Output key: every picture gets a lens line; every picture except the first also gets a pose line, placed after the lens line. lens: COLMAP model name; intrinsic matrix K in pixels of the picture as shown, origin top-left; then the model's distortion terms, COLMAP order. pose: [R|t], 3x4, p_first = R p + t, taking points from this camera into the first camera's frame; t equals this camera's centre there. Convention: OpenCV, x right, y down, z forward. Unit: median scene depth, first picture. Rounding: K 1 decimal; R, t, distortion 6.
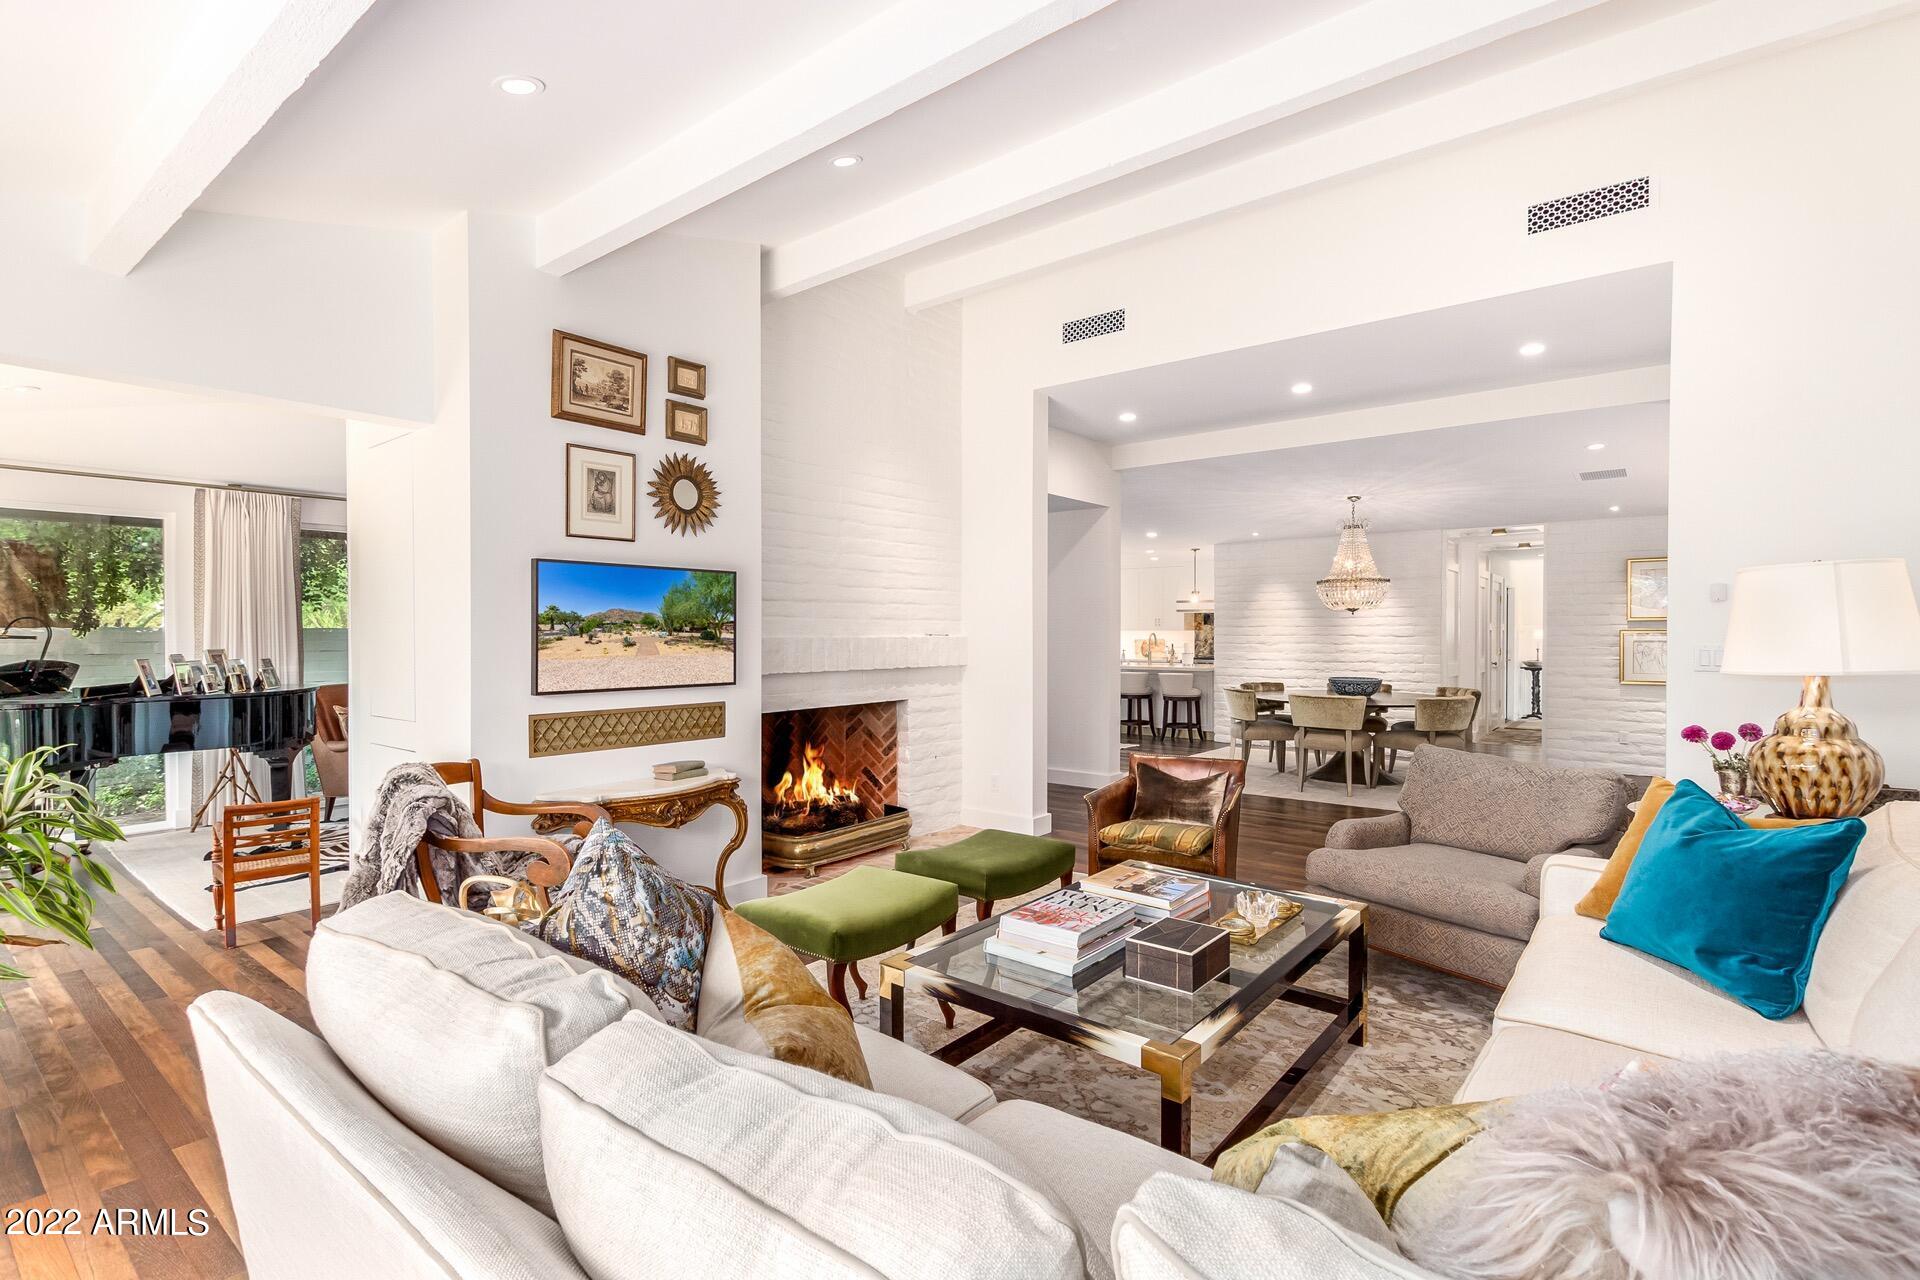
lens RADIAL K [[872.2, 0, 954.5], [0, 872.2, 634.3], [0, 0, 1]] dist [0.021292, -0.000018]
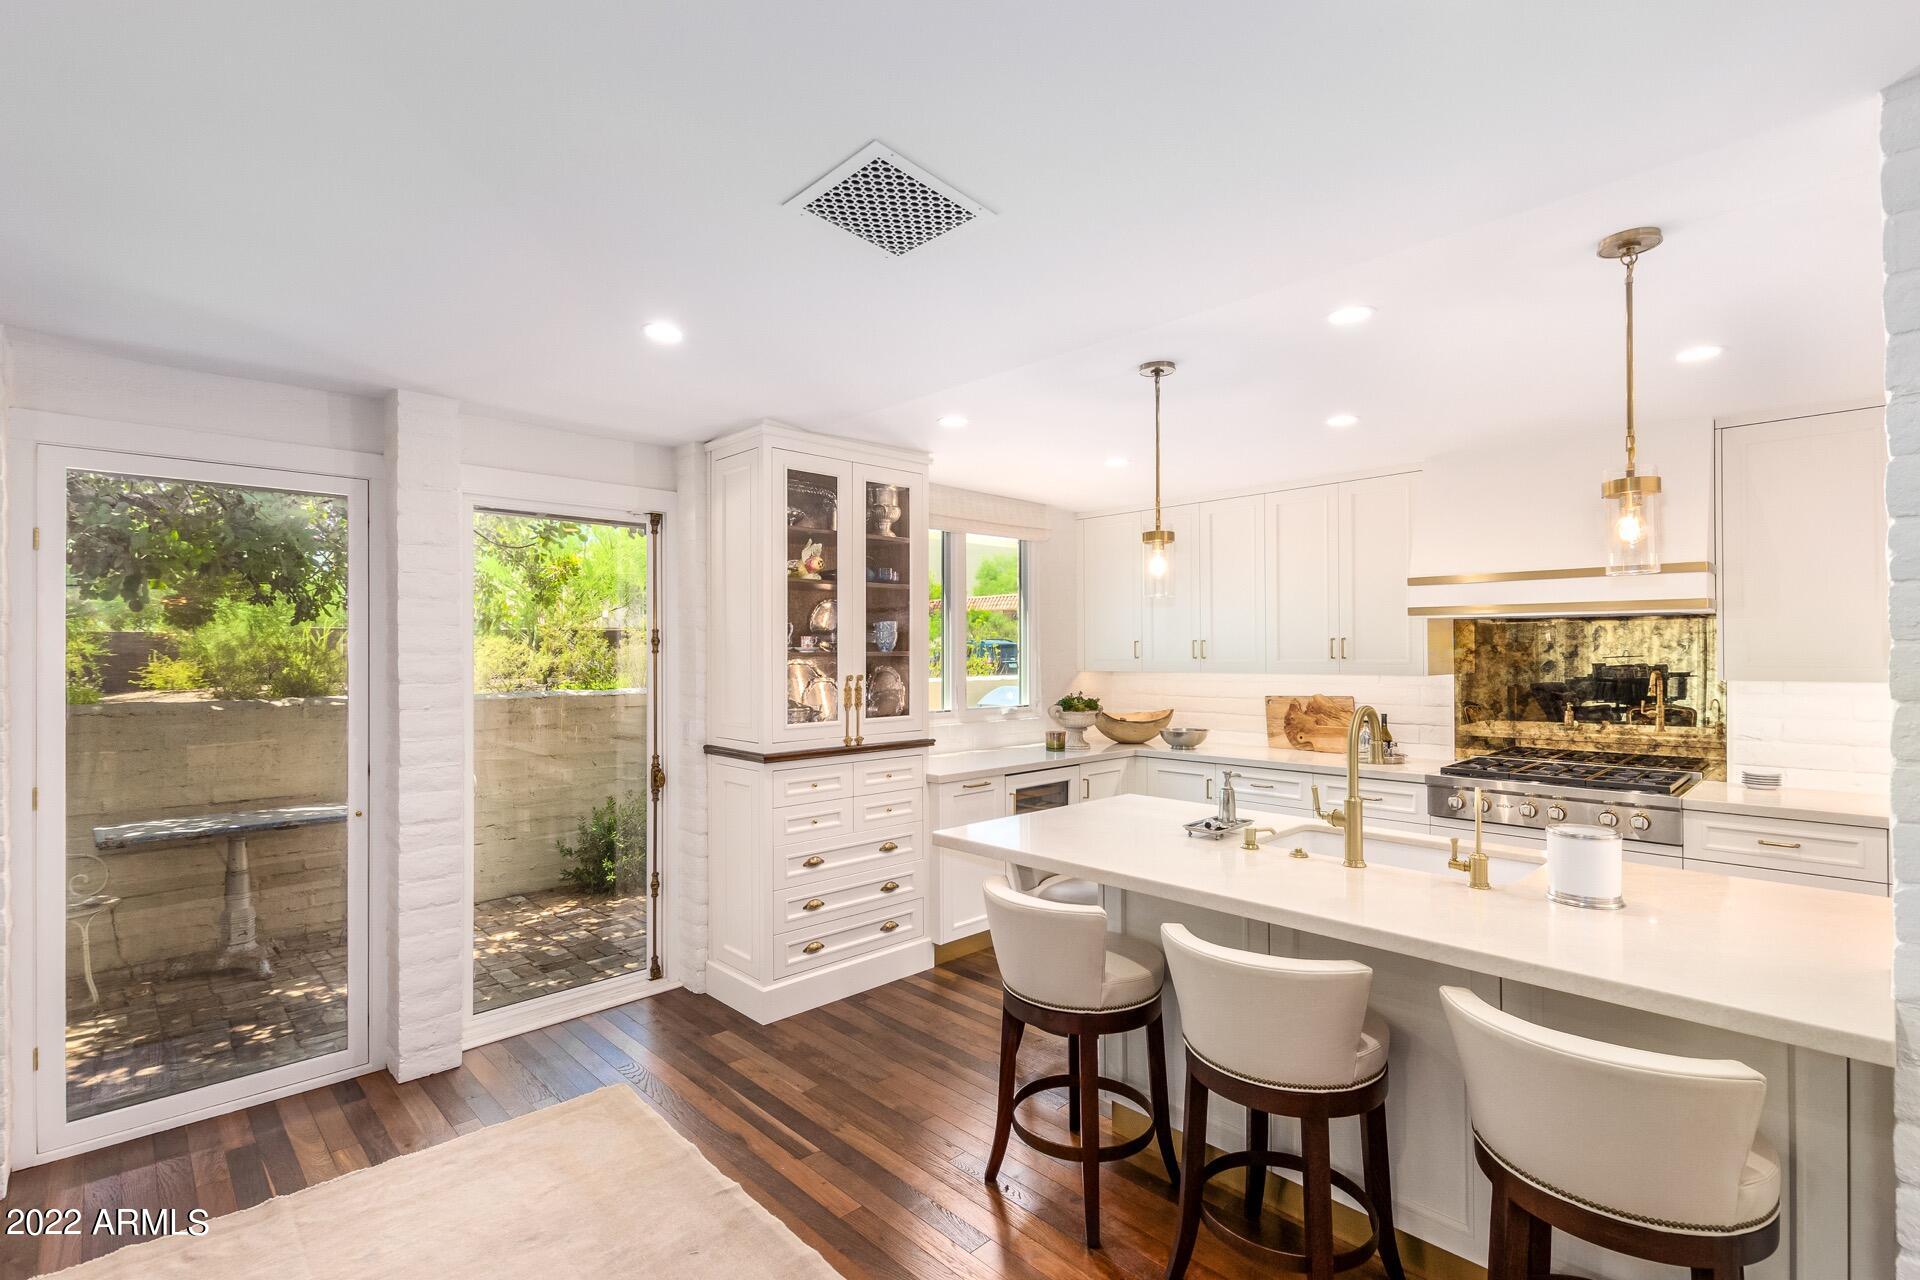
lens RADIAL K [[881.5, 0, 955.9], [0, 881.5, 642.1], [0, 0, 1]] dist [-0.003262, 0.000142]
pose [[0.991246, -0.005766, -0.131905, 0.226865], [0.003865, 0.999885, -0.014670, -0.020876], [0.131975, 0.014032, 0.991154, 1.116212]]
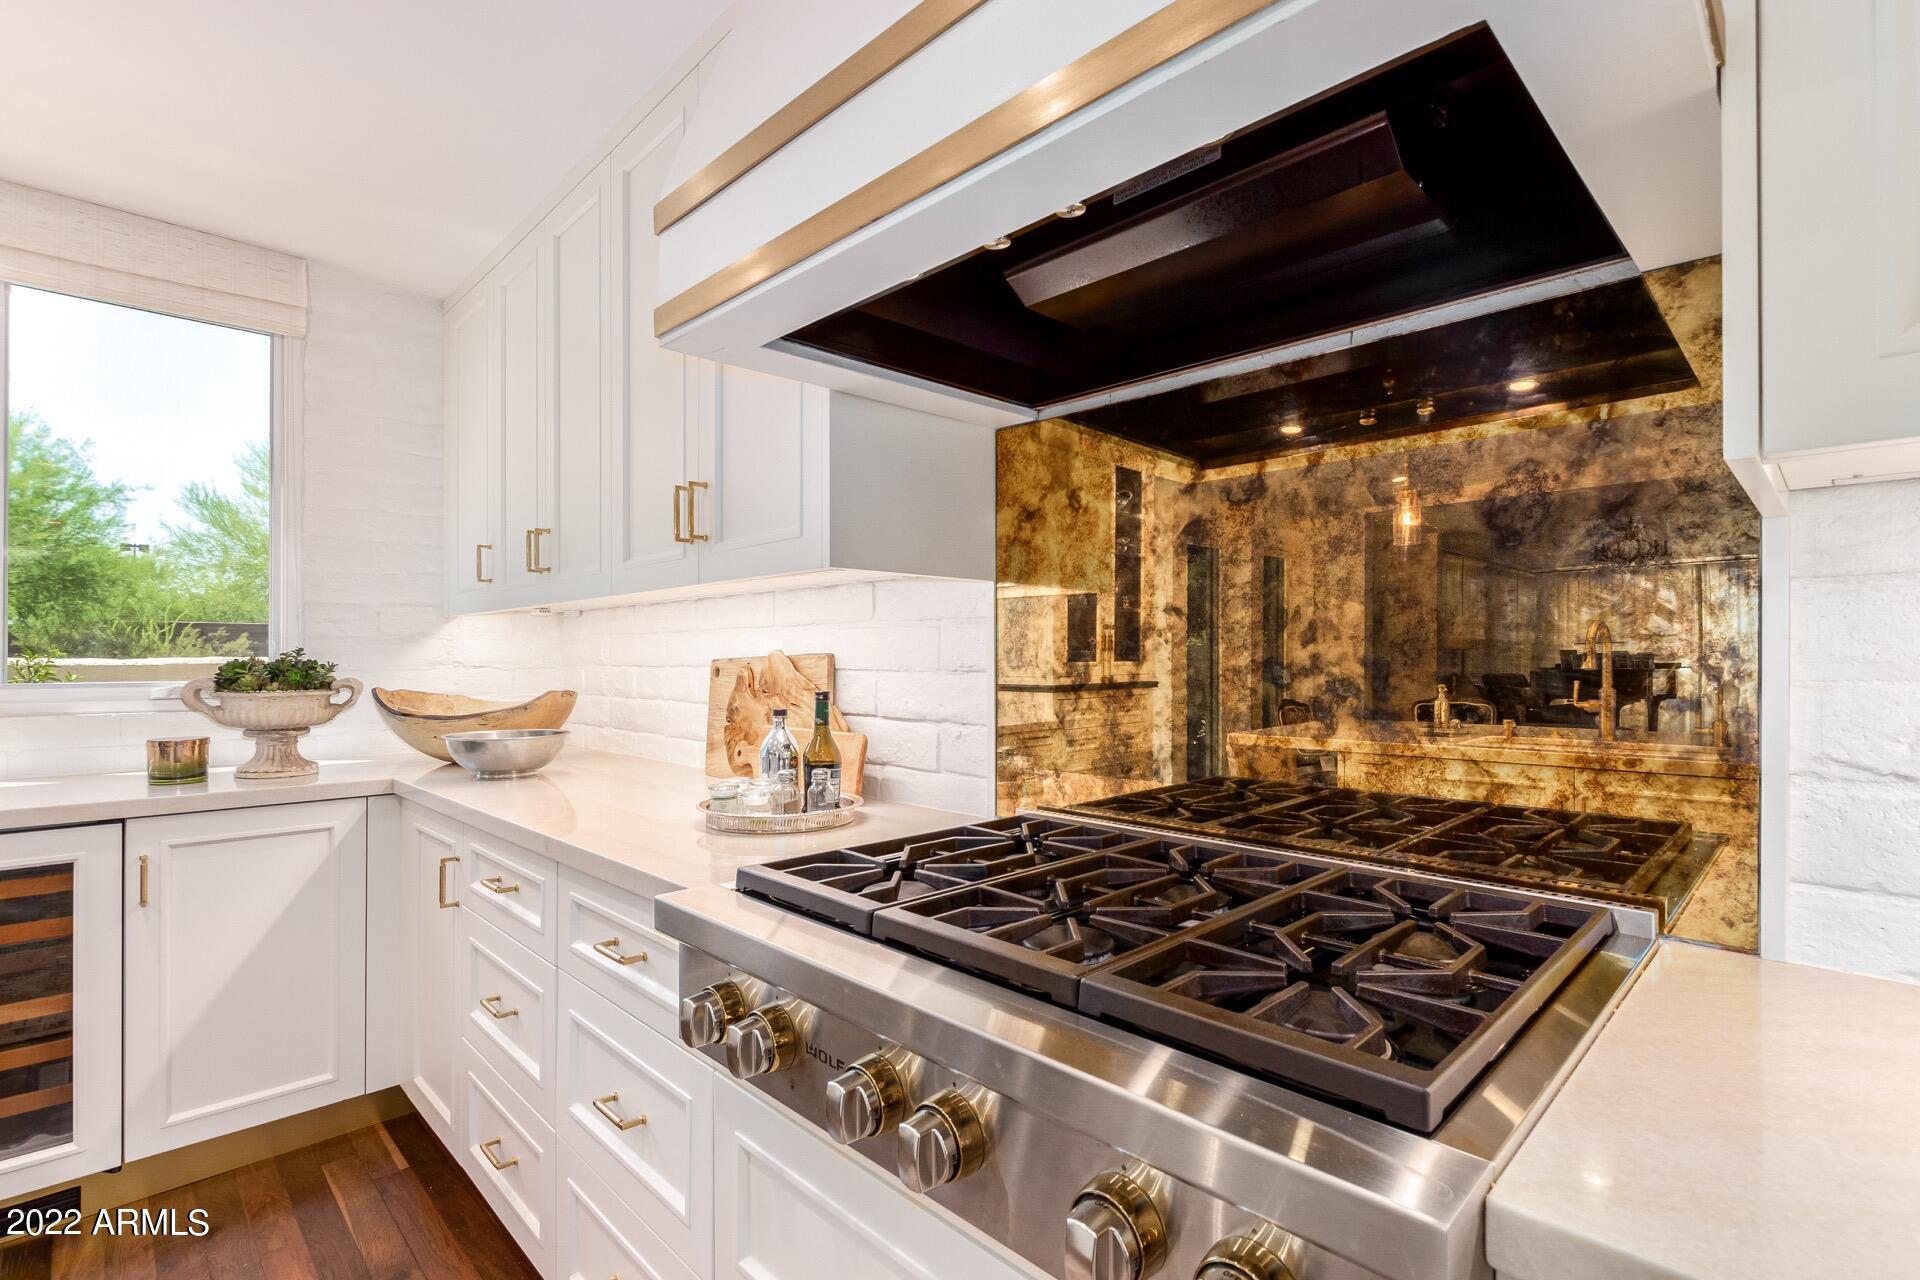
lens RADIAL K [[883.2, 0, 964.8], [0, 883.2, 654.7], [0, 0, 1]] dist [0.002199, -0.000110]
pose [[0.992921, -0.001239, -0.118770, 0.485047], [0.000258, 0.999966, -0.008272, 0.011090], [0.118776, 0.008183, 0.992887, 1.512049]]
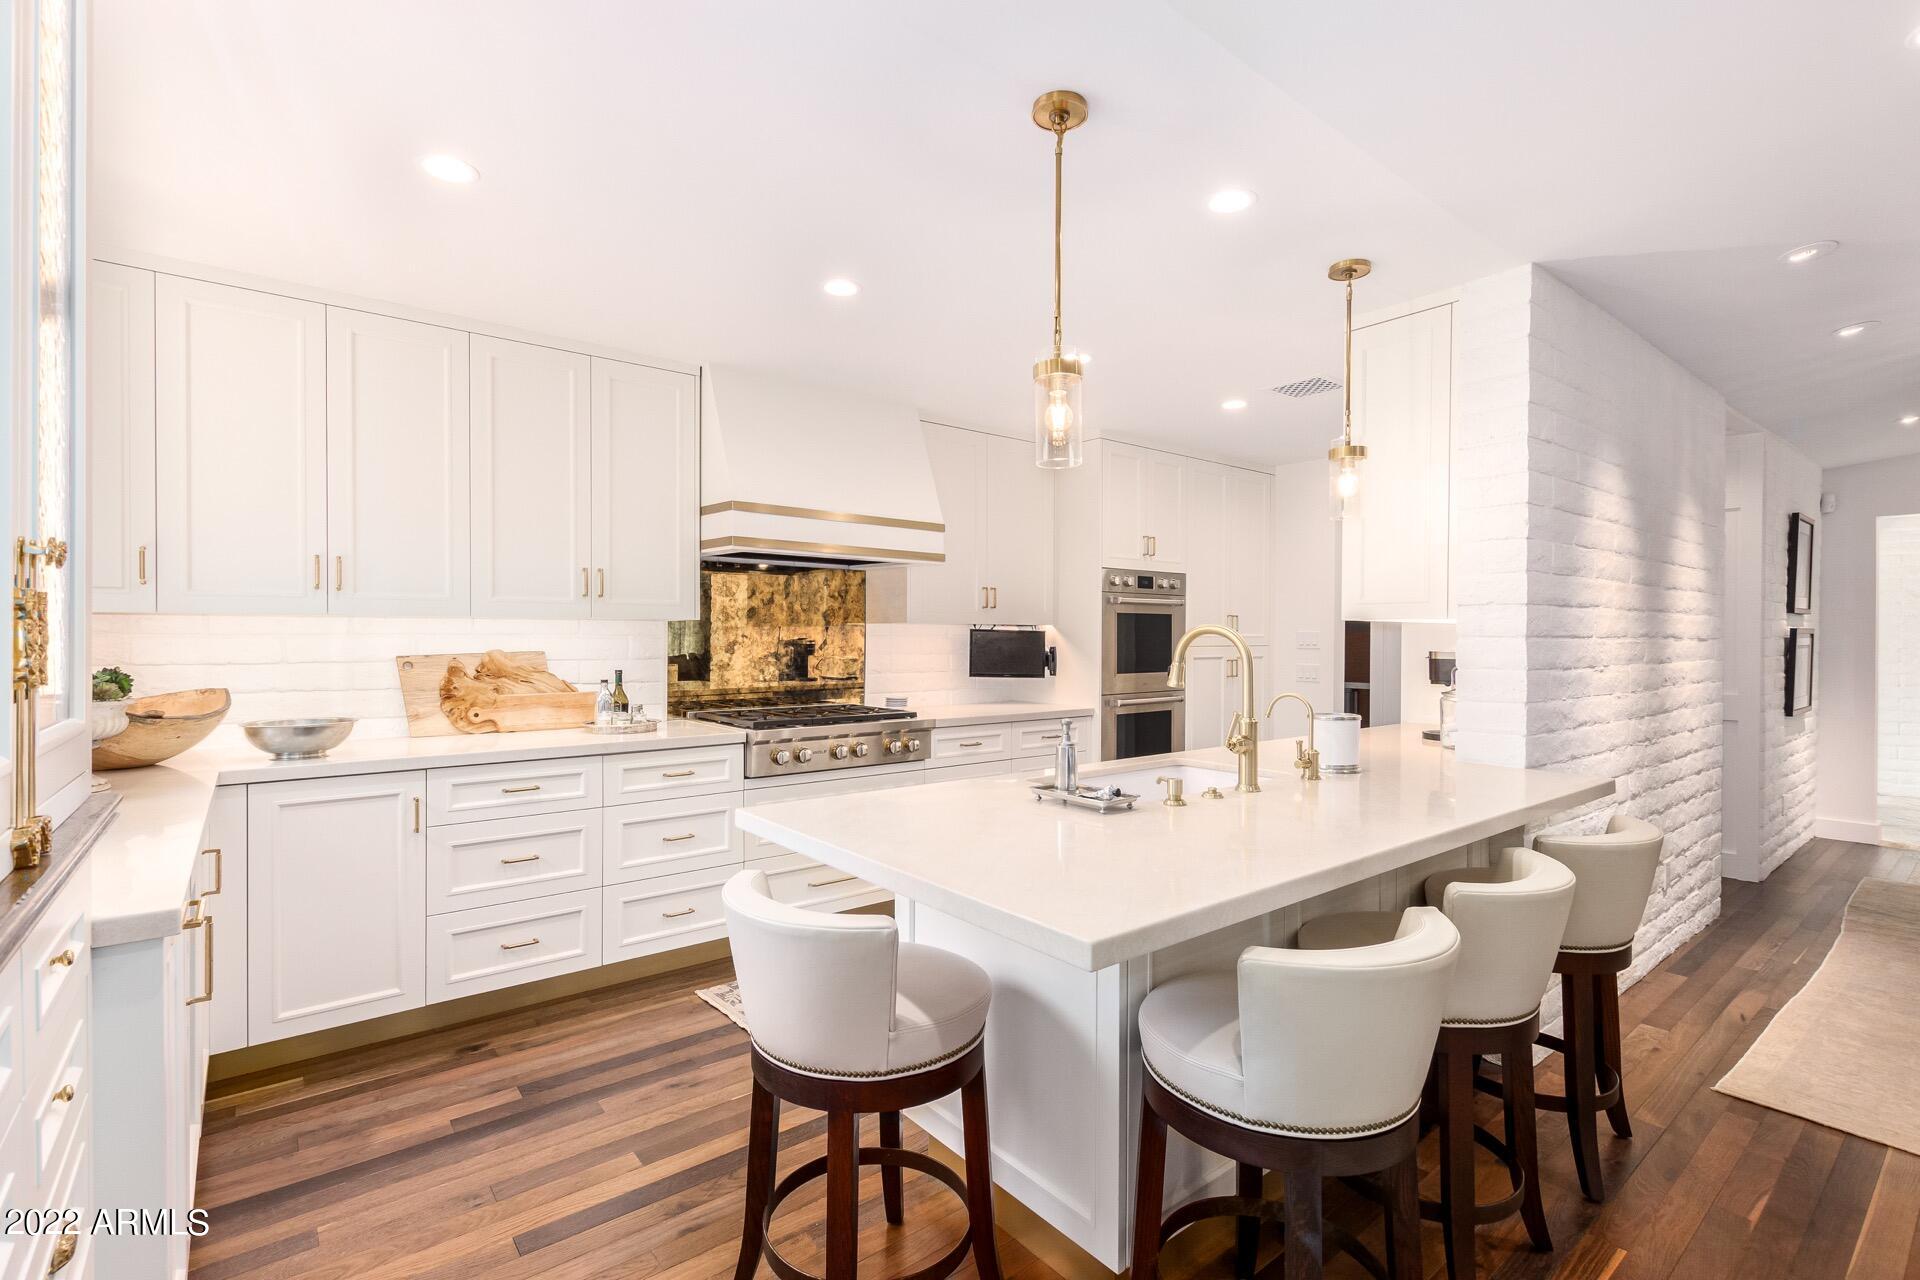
lens RADIAL K [[873.1, 0, 954.5], [0, 873.1, 641.0], [0, 0, 1]] dist [0.003073, 0.000047]
pose [[0.217735, -0.005759, 0.975991, 0.032035], [0.000270, 0.999983, 0.005841, 0.000965], [-0.976008, -0.001008, 0.217733, 1.454531]]
